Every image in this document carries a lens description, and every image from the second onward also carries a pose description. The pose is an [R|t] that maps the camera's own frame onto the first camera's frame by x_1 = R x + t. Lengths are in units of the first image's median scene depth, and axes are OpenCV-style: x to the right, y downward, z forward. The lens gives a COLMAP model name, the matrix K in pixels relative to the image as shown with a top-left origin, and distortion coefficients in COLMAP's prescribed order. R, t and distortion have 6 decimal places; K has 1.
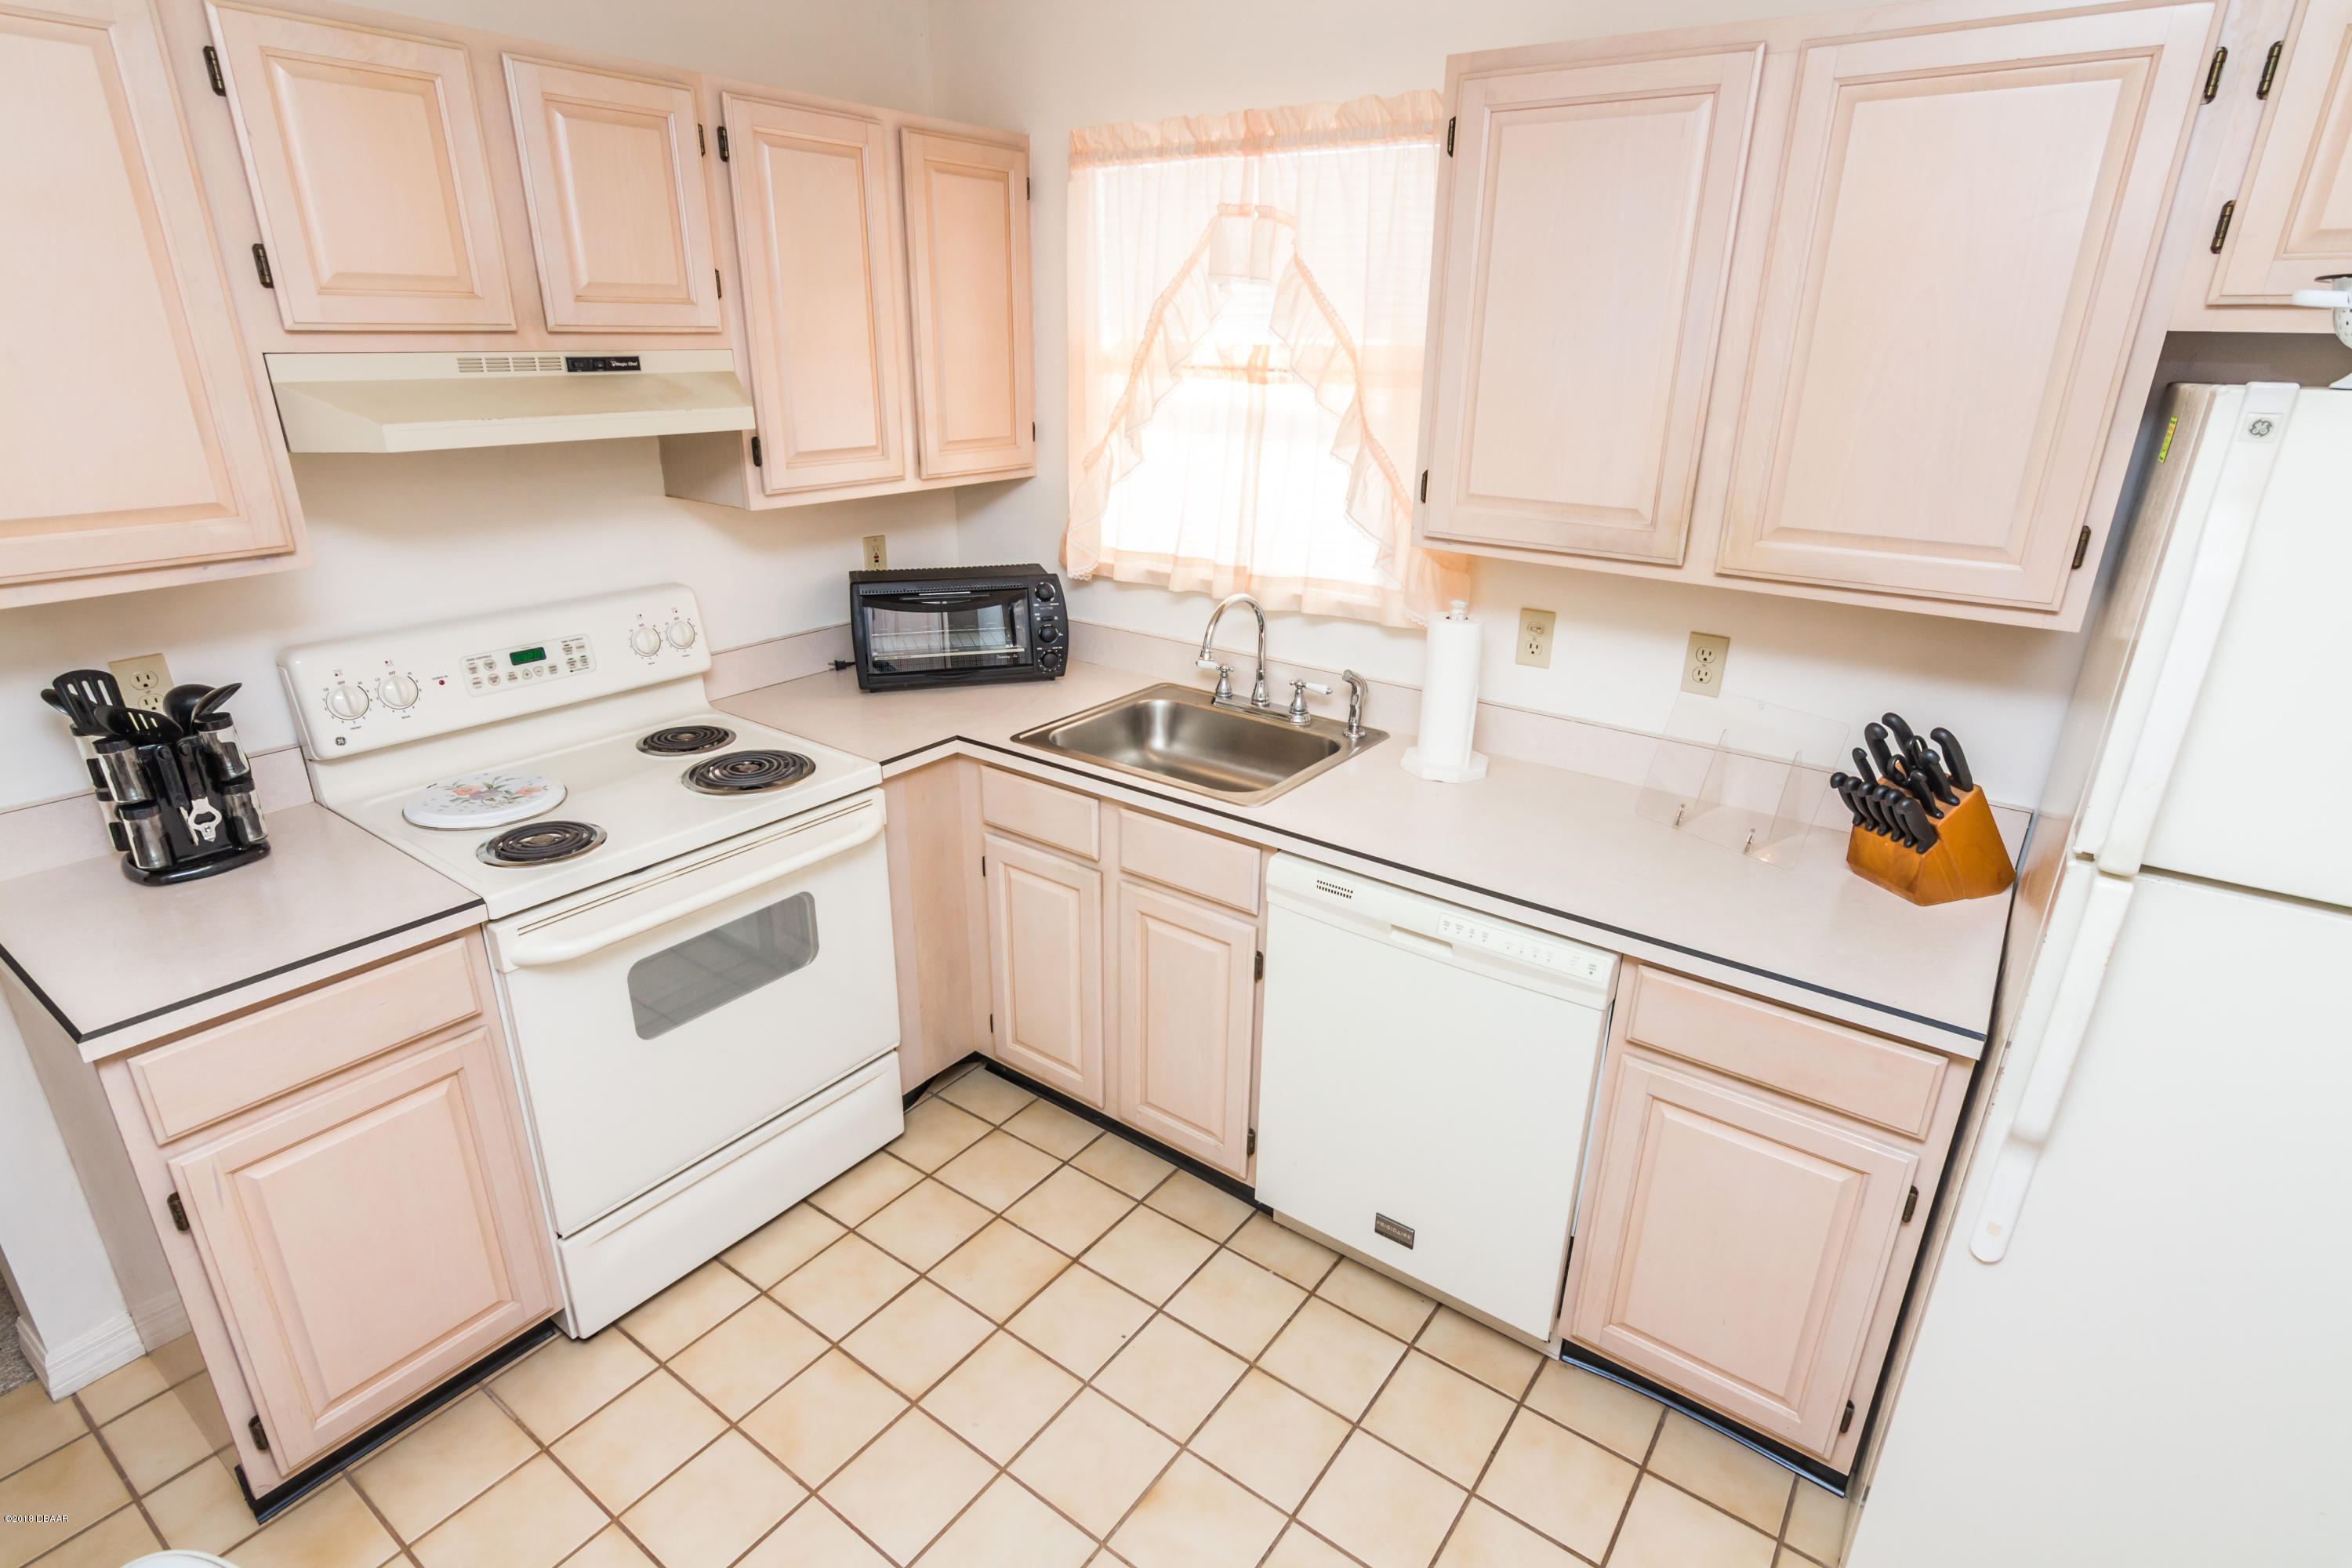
lens RADIAL K [[1176.8, 0, 1176.0], [0, 1176.8, 784.0], [0, 0, 1]] dist [-0.003857, -0.000473]
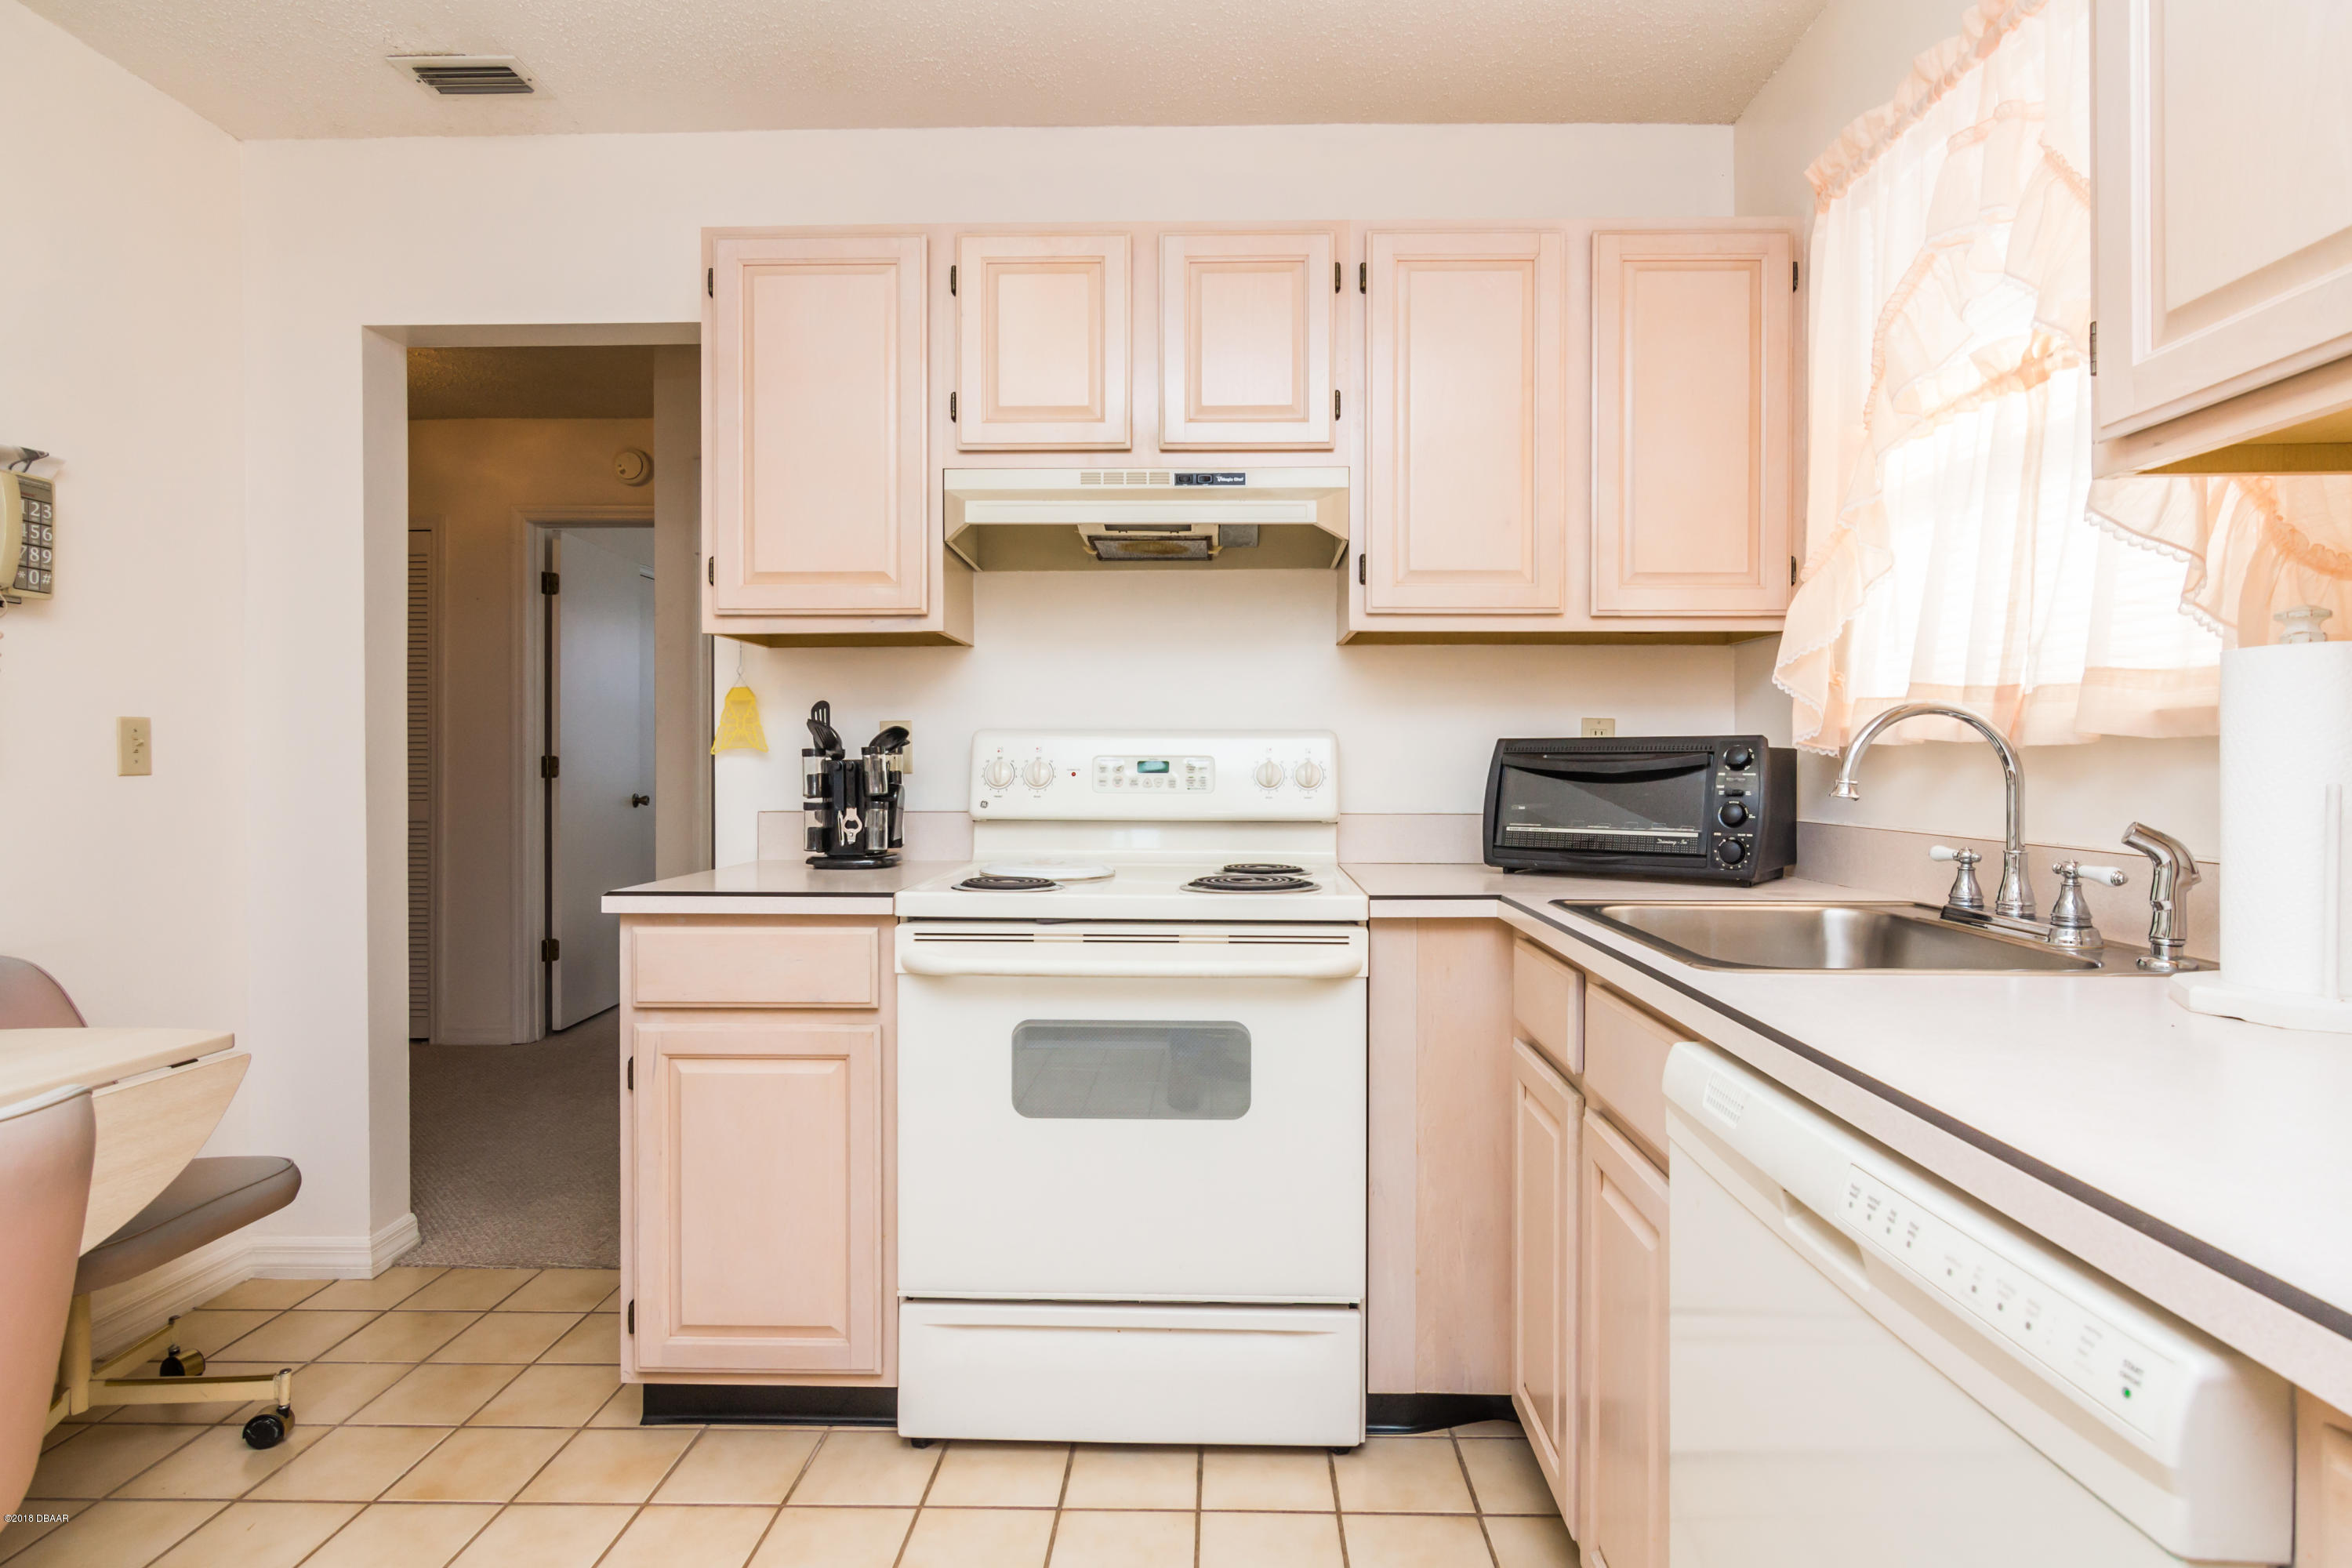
lens RADIAL K [[1203.7, 0, 1213.3], [0, 1203.7, 774.8], [0, 0, 1]] dist [-0.002678, -0.000293]
pose [[0.574767, -0.009242, -0.818265, 0.389218], [-0.291035, 0.932251, -0.214958, 0.121756], [0.764815, 0.361695, 0.533138, 0.491952]]
